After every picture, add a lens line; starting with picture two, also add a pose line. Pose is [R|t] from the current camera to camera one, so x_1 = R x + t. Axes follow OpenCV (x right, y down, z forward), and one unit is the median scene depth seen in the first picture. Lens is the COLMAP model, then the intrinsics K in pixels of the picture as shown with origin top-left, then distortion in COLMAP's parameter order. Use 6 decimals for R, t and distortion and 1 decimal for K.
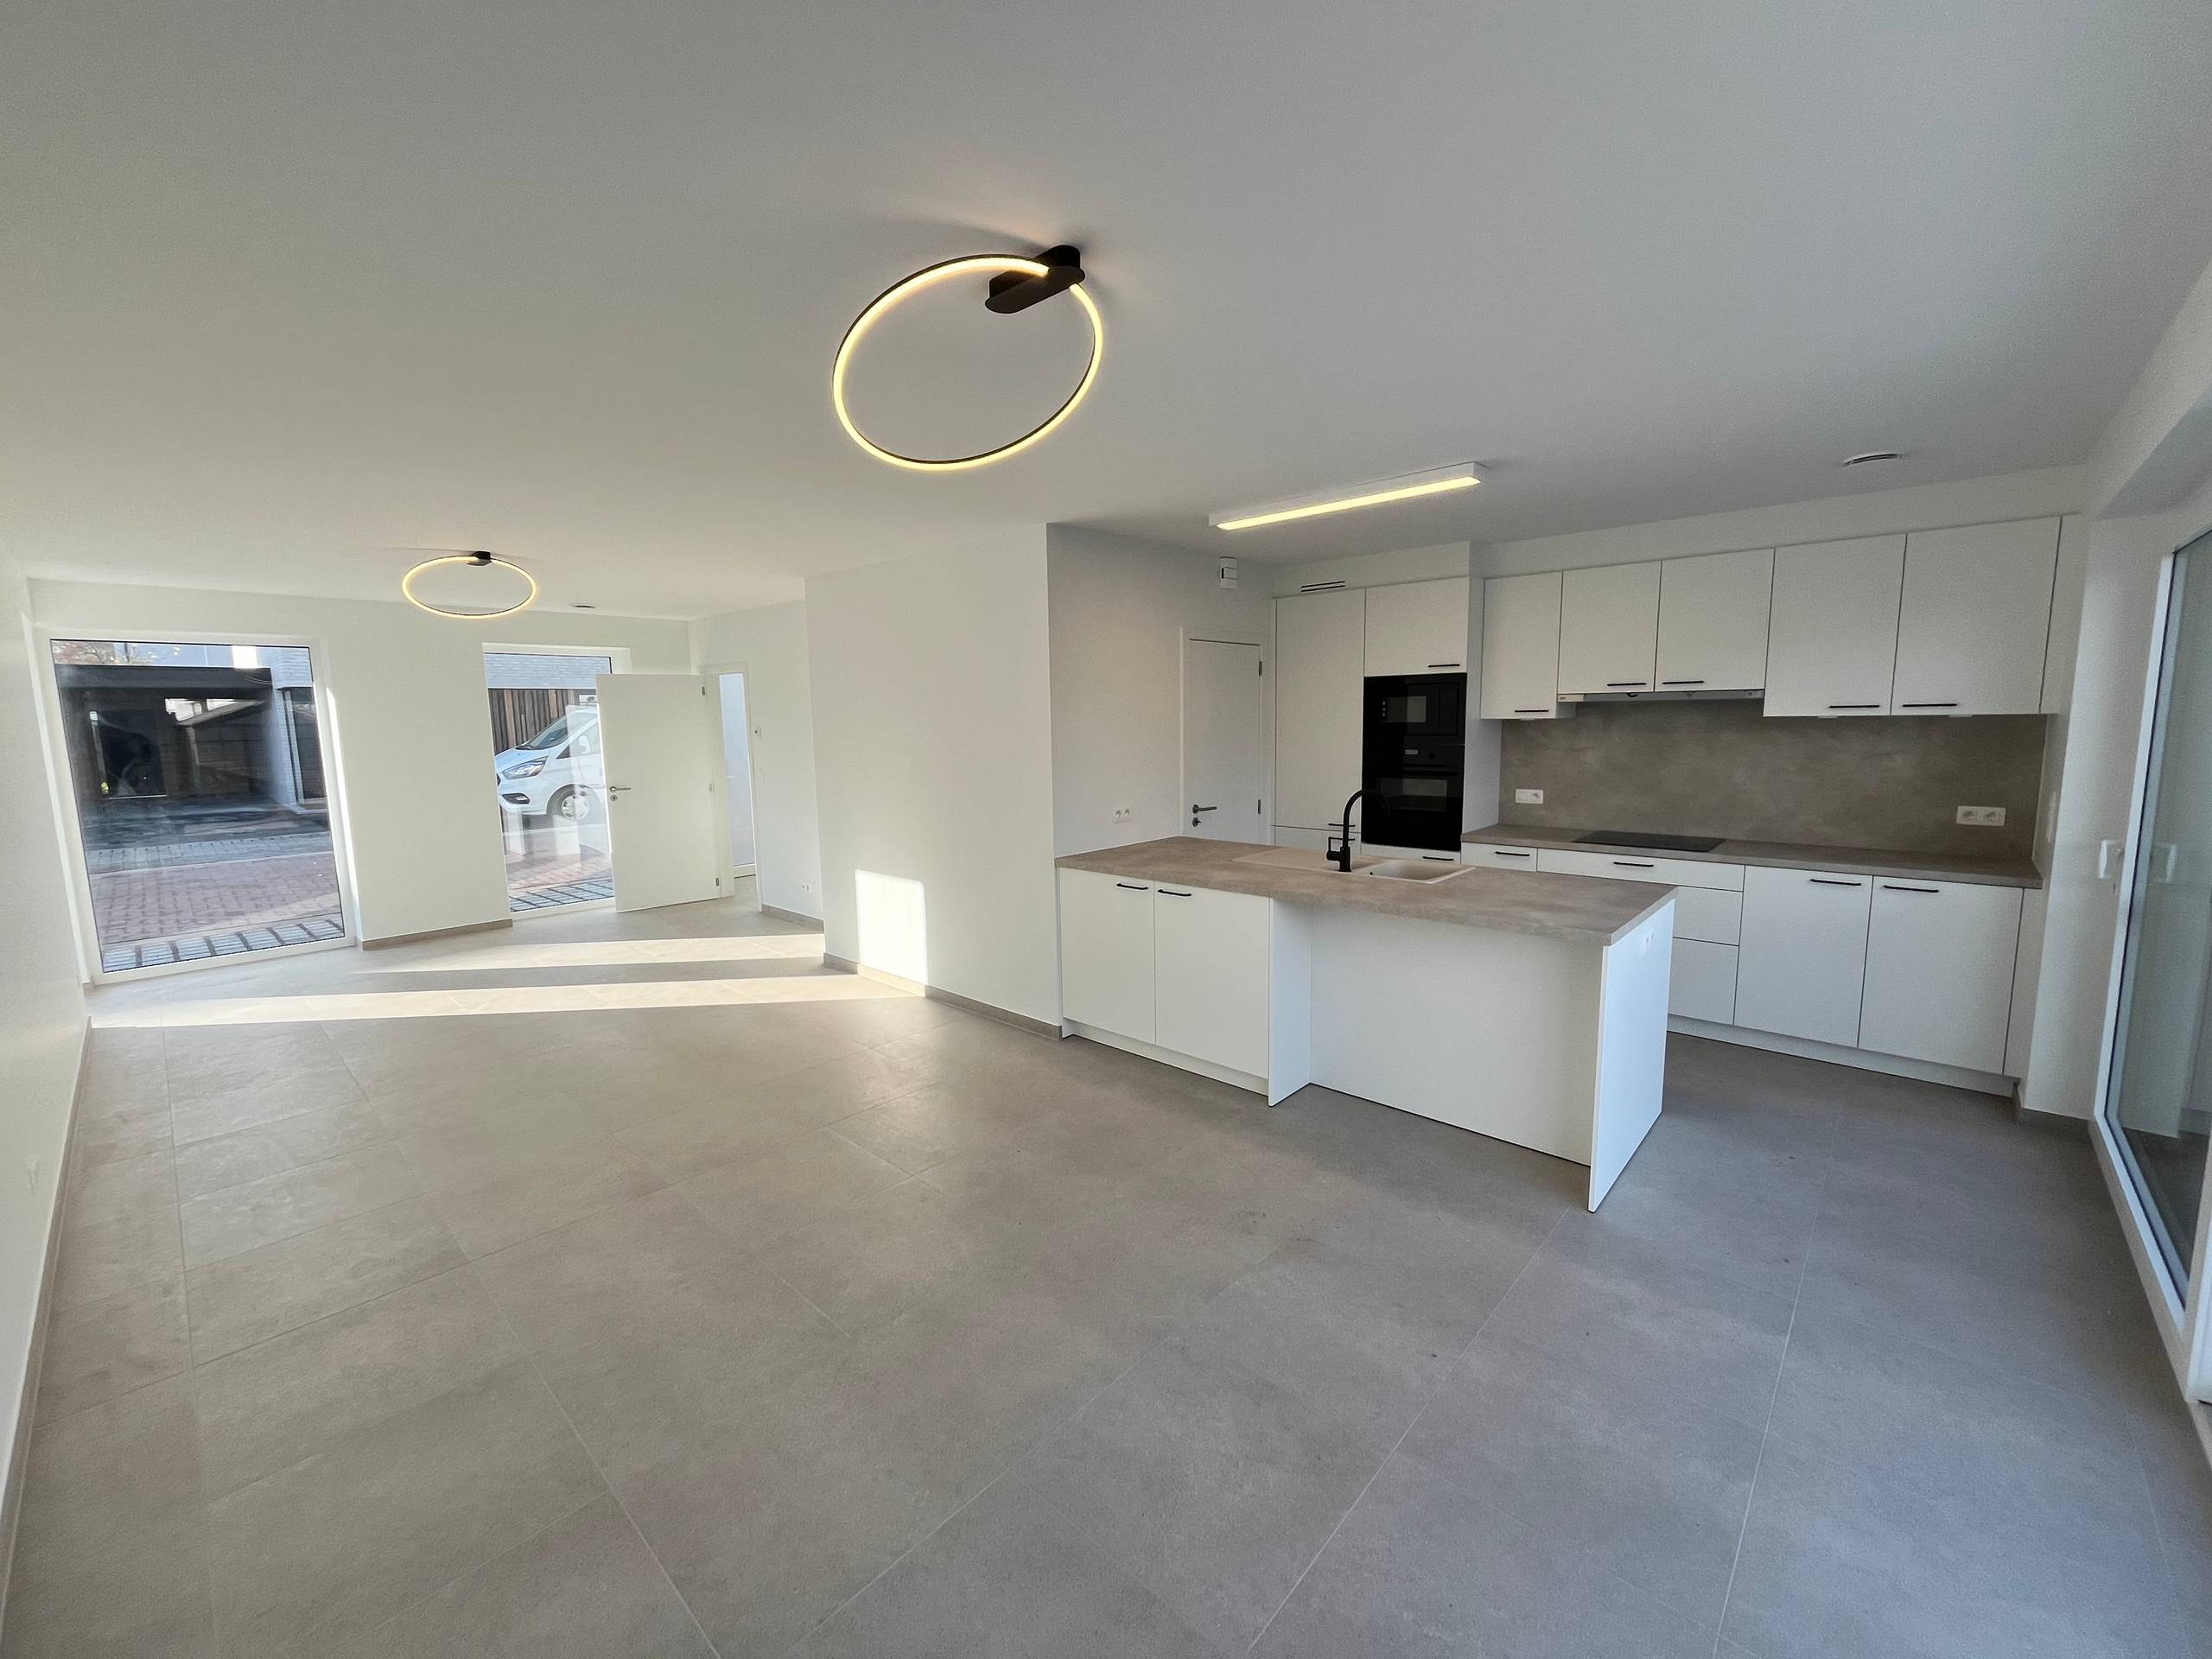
lens RADIAL K [[879.0, 0, 1106.0], [0, 879.0, 829.5], [0, 0, 1]] dist [-0.006526, -0.000323]
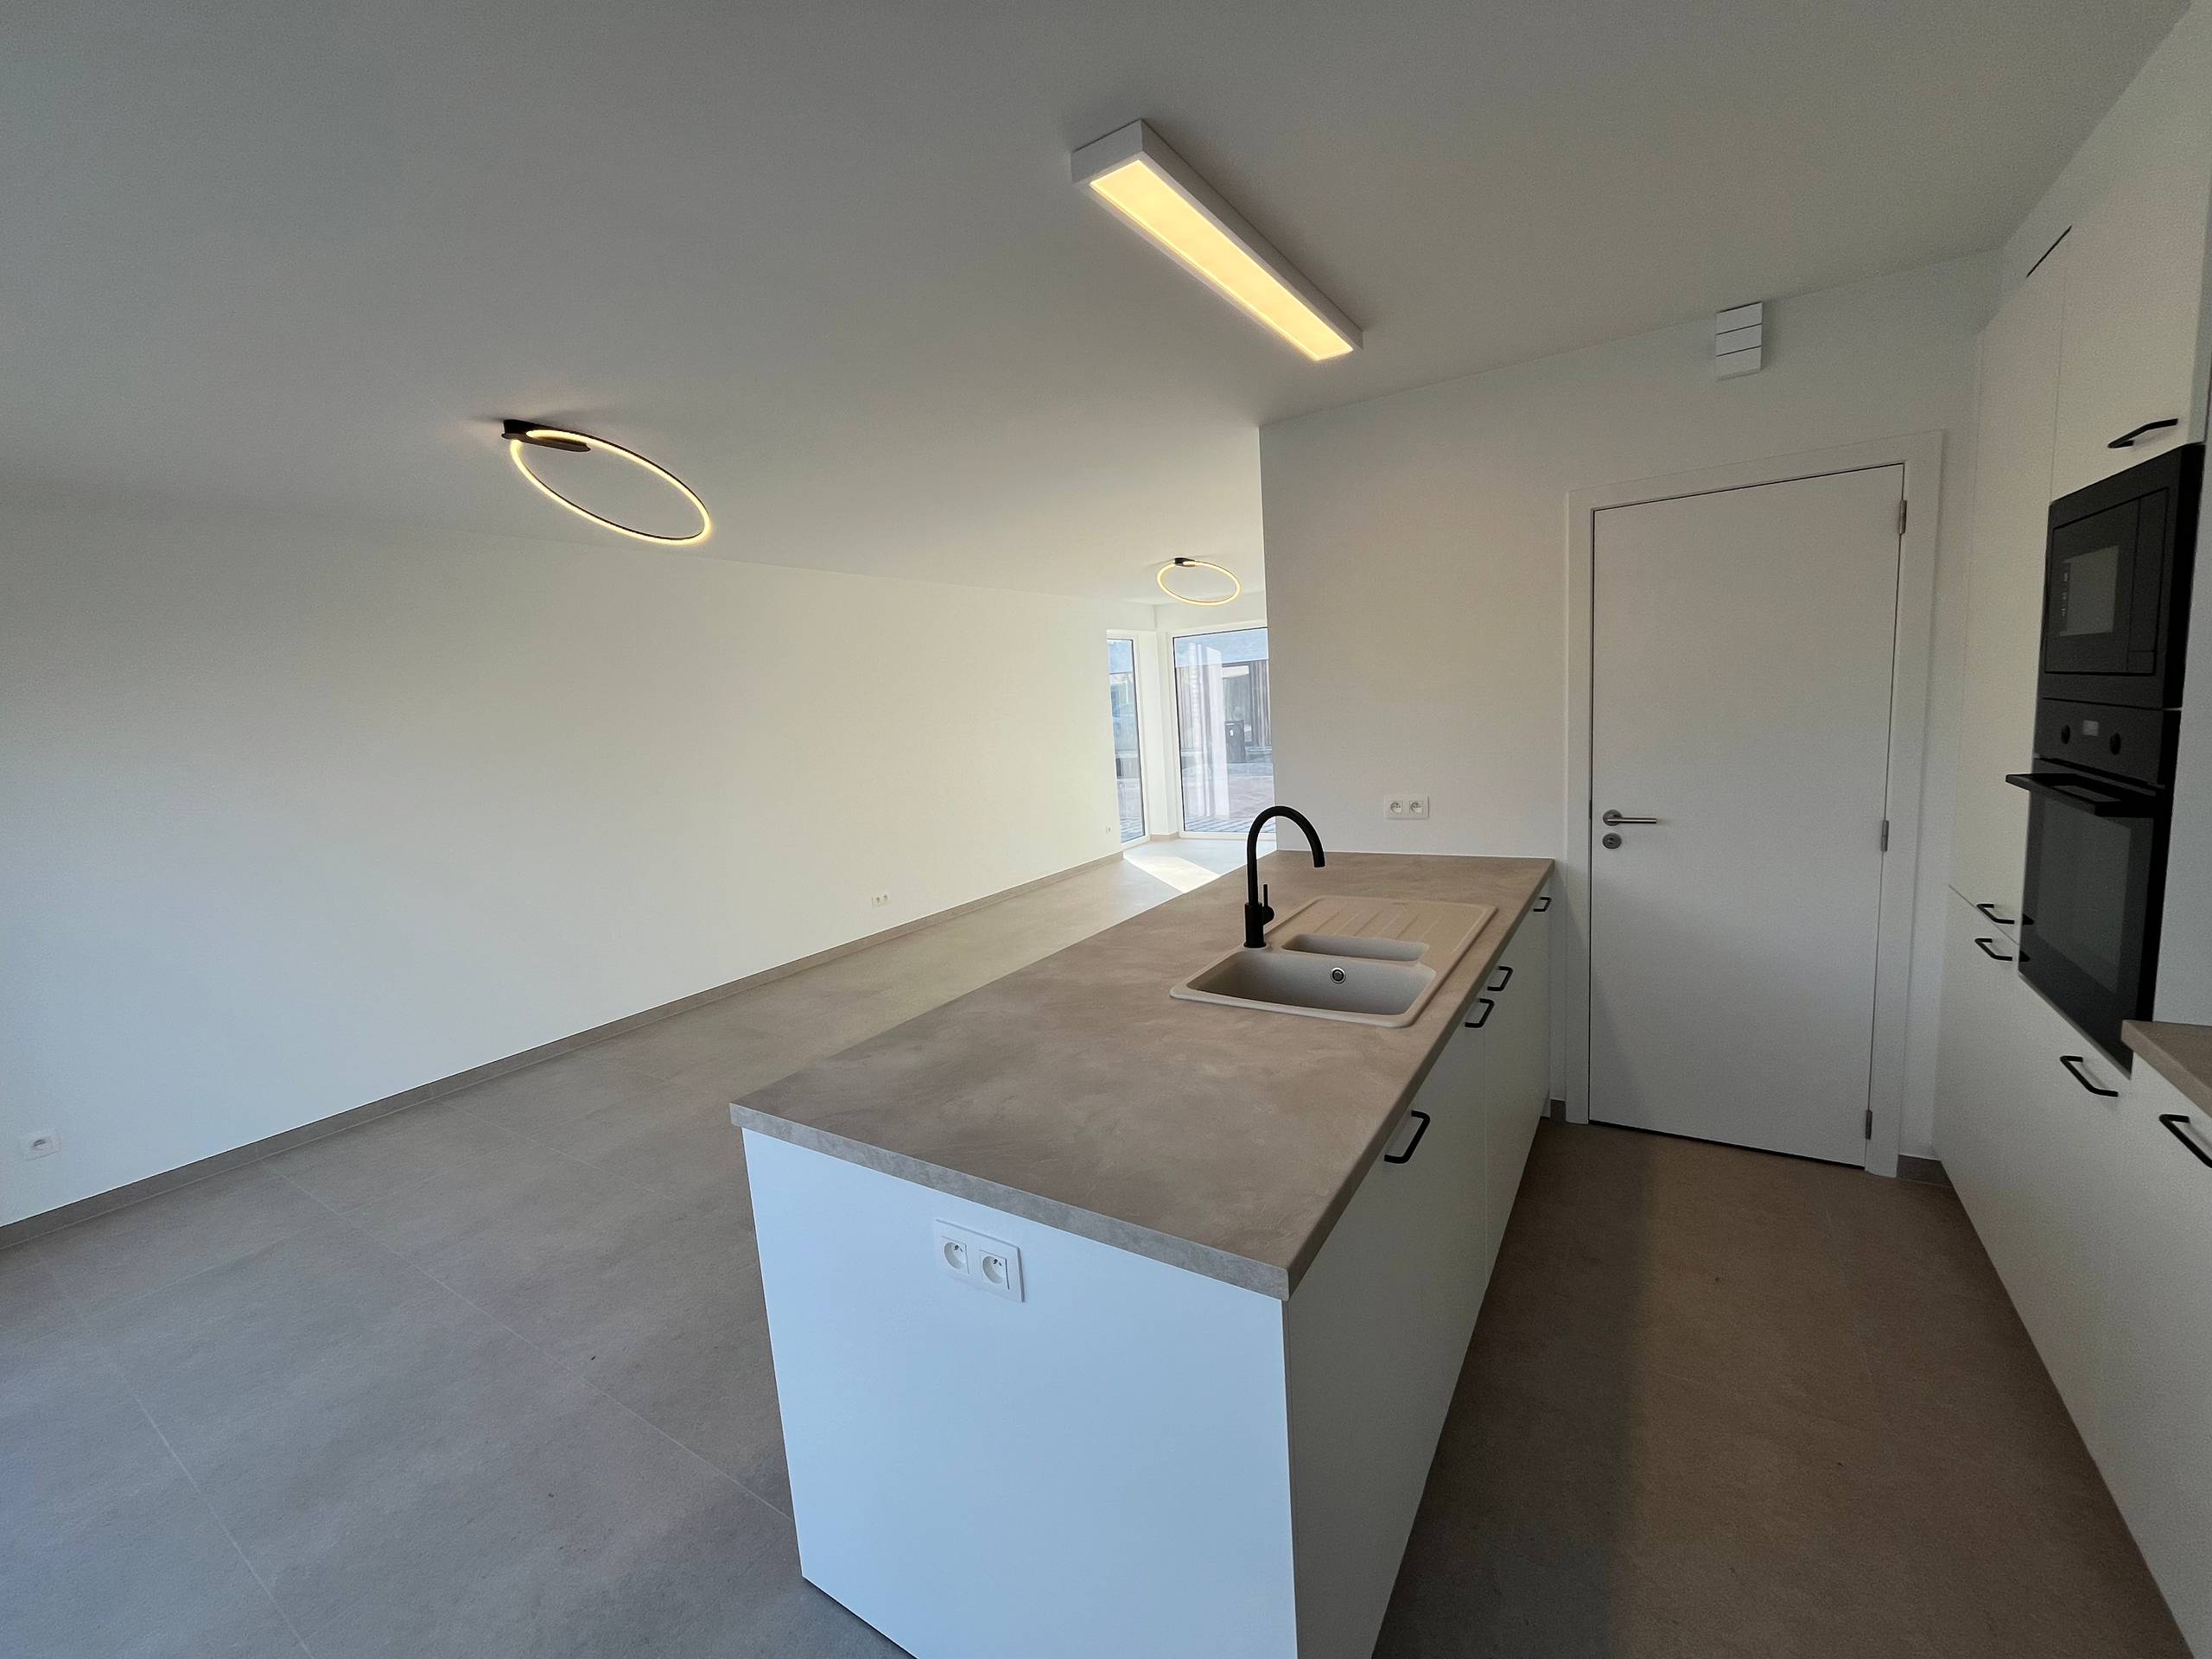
lens RADIAL K [[890.7, 0, 1106.0], [0, 890.7, 829.5], [0, 0, 1]] dist [-0.010649, -0.000068]
pose [[0.182928, 0.141763, -0.972852, 0.717758], [-0.059674, 0.989326, 0.132943, -0.087042], [0.981314, 0.033735, 0.189435, 0.709621]]
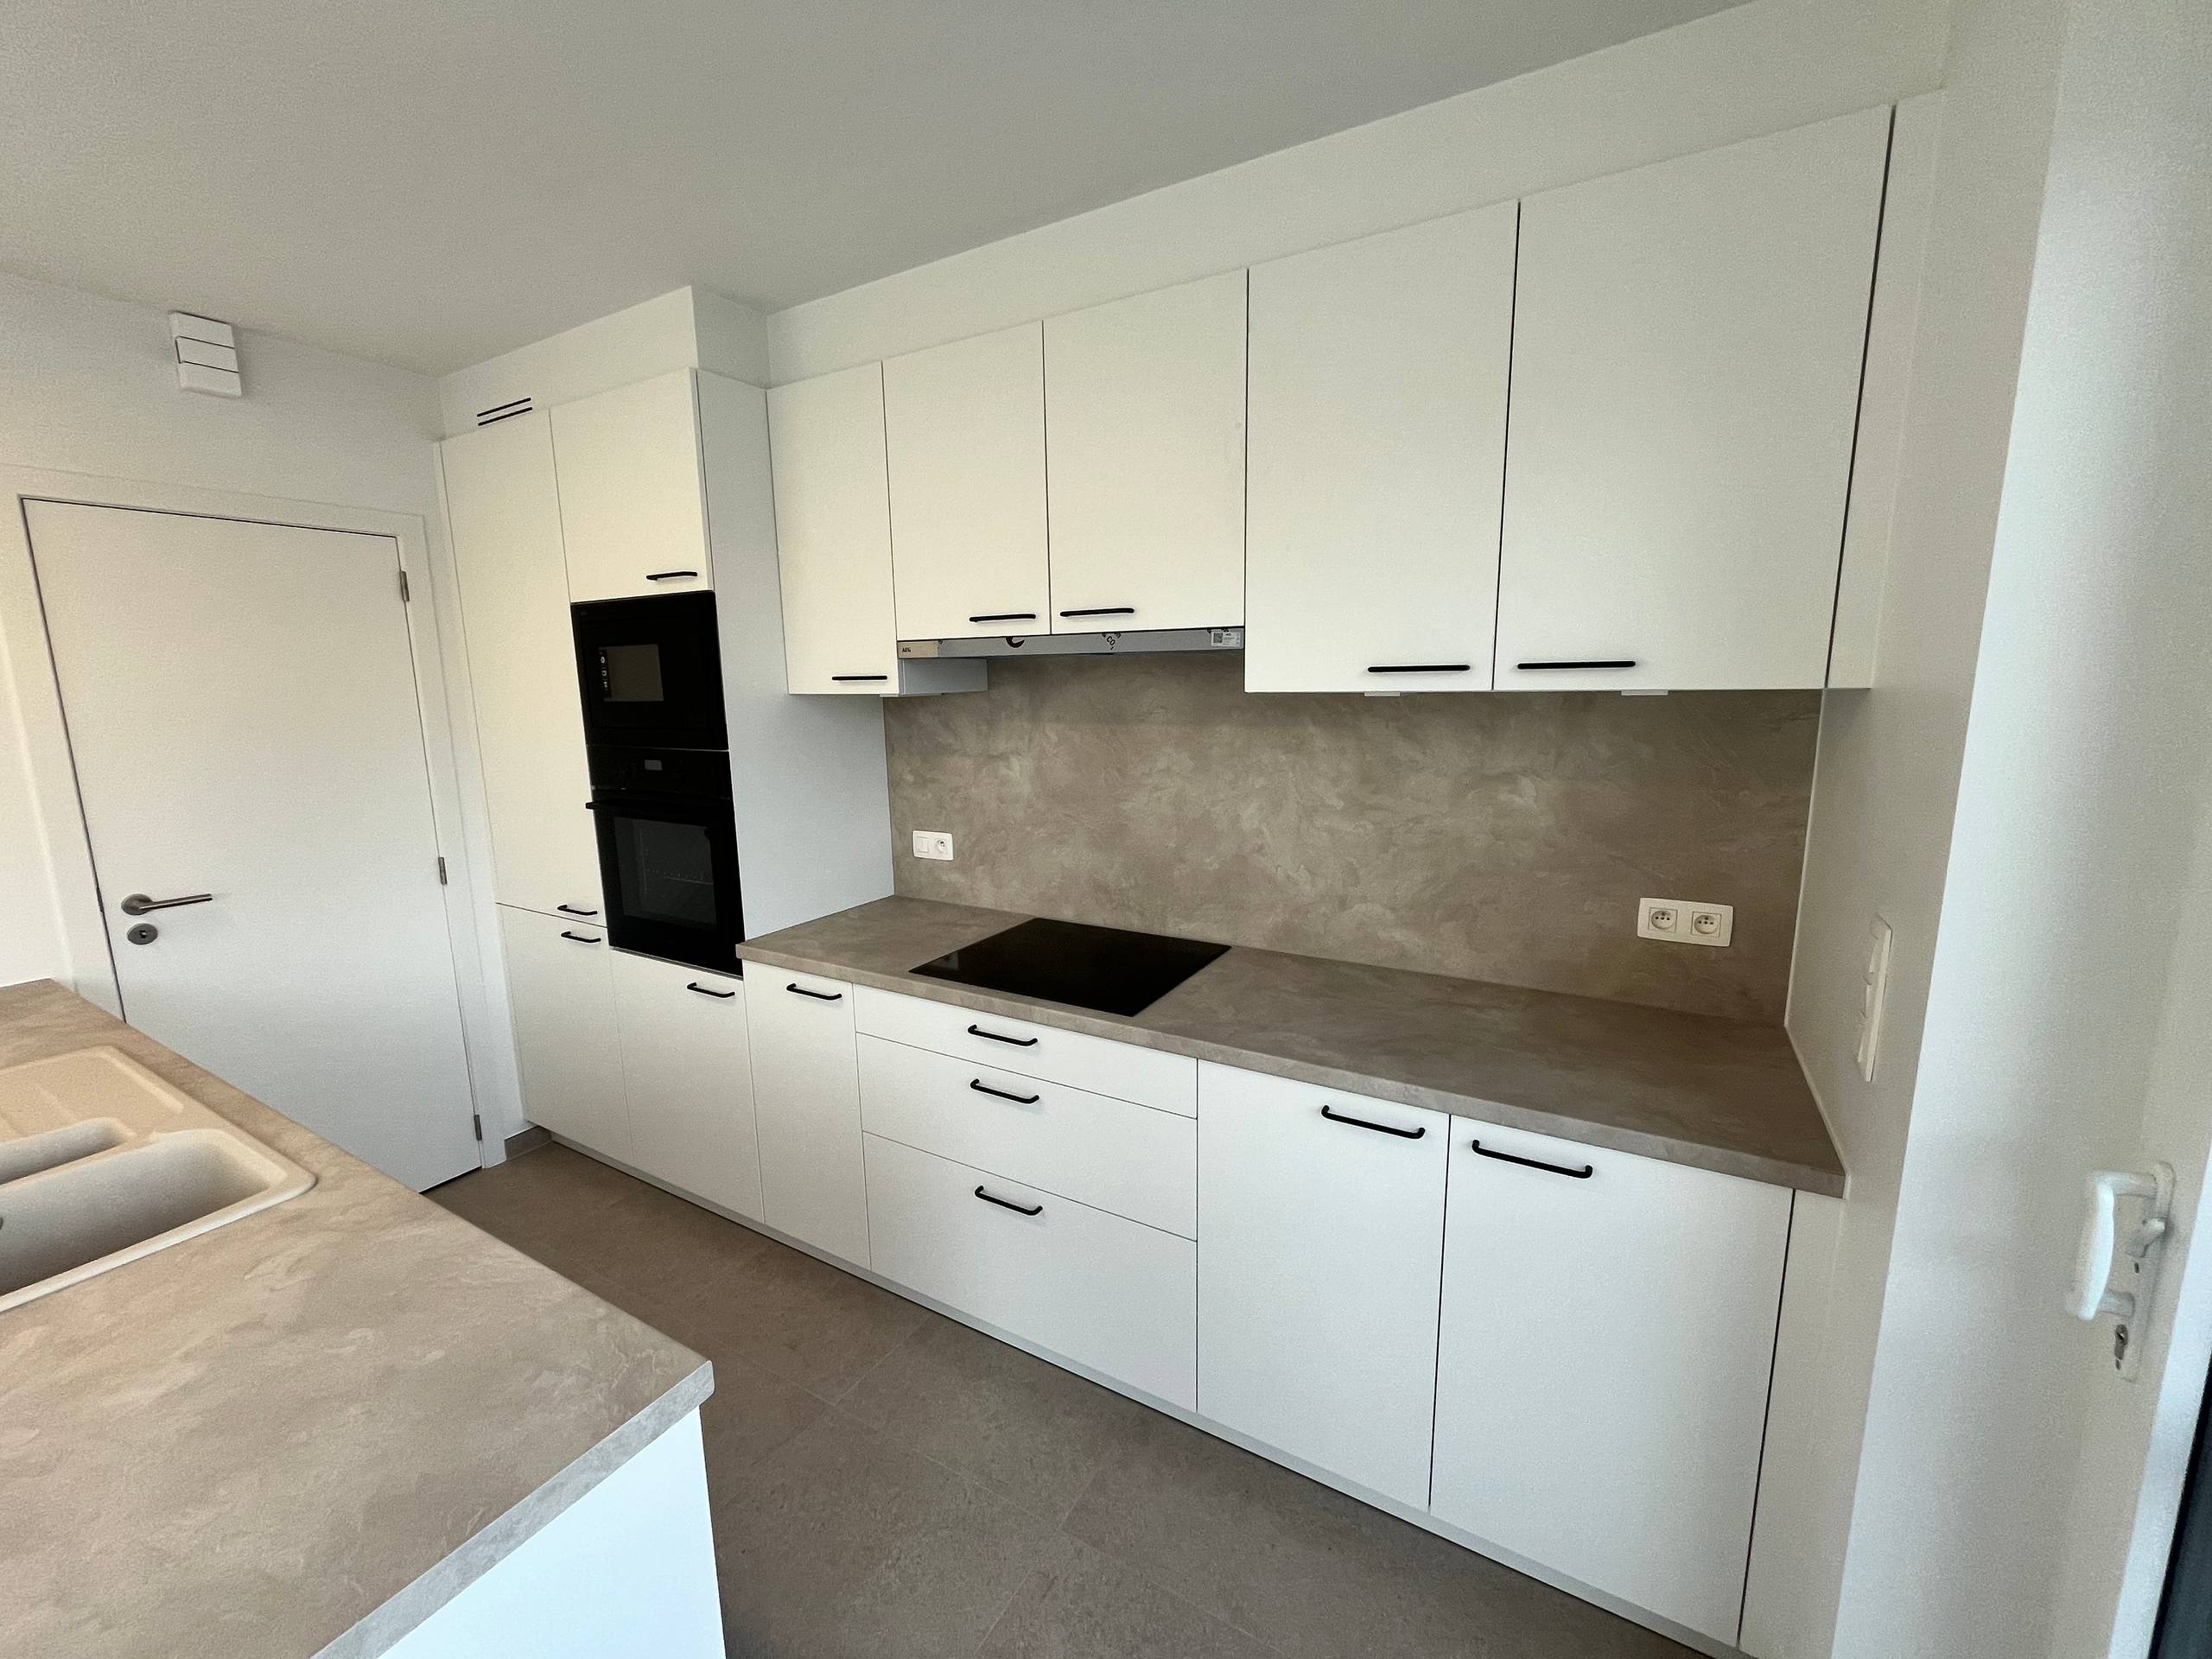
lens RADIAL K [[879.0, 0, 1106.0], [0, 879.0, 829.5], [0, 0, 1]] dist [-0.006526, -0.000323]
pose [[0.975244, -0.033231, 0.218620, 0.576463], [0.024976, 0.998871, 0.040418, -0.079991], [-0.219716, -0.033957, 0.974973, 0.587220]]
